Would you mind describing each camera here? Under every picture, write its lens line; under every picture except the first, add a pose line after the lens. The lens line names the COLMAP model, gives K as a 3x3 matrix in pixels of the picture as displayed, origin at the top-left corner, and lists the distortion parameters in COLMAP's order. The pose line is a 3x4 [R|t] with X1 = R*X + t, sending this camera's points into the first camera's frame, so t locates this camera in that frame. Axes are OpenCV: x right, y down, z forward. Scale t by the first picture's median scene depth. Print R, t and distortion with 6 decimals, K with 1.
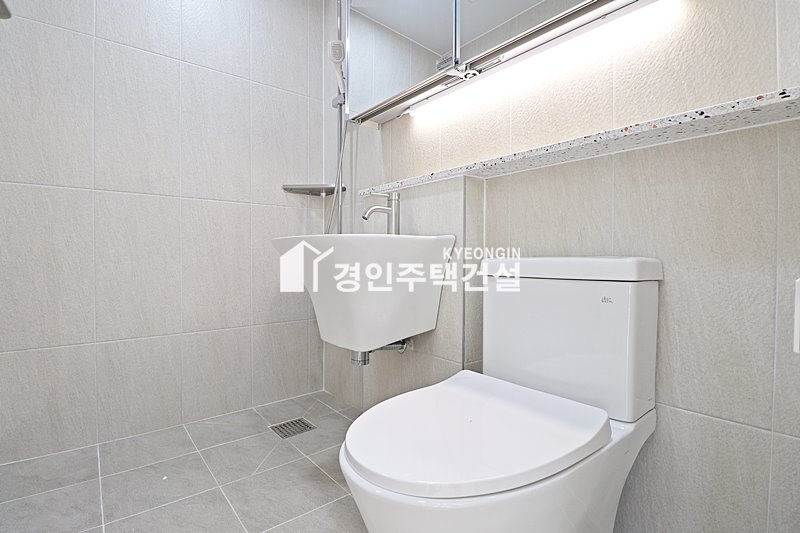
lens RADIAL K [[372.5, 0, 401.4], [0, 372.5, 262.0], [0, 0, 1]] dist [-0.000583, -0.013088]
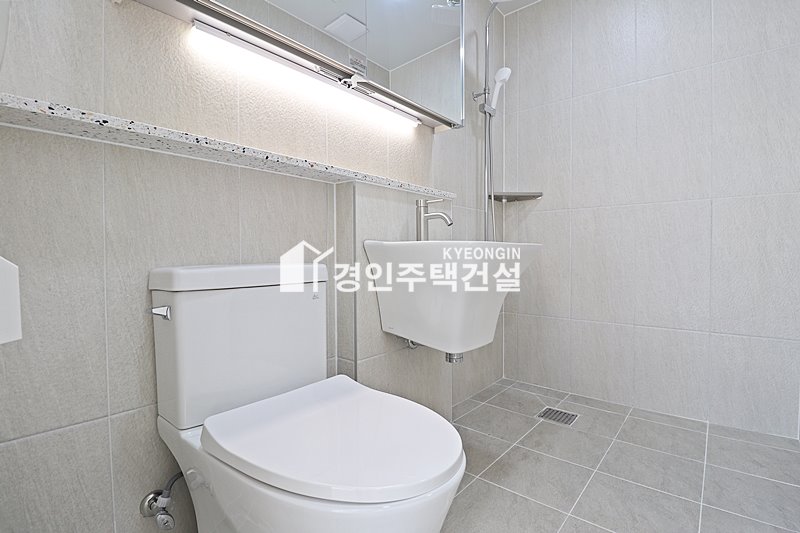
lens RADIAL K [[371.7, 0, 402.6], [0, 371.7, 267.7], [0, 0, 1]] dist [-0.027818, -0.000126]
pose [[-0.156232, -0.021039, 0.987496, -0.217688], [0.022498, 0.999438, 0.024853, -0.002826], [-0.987464, 0.026100, -0.155670, 0.256162]]
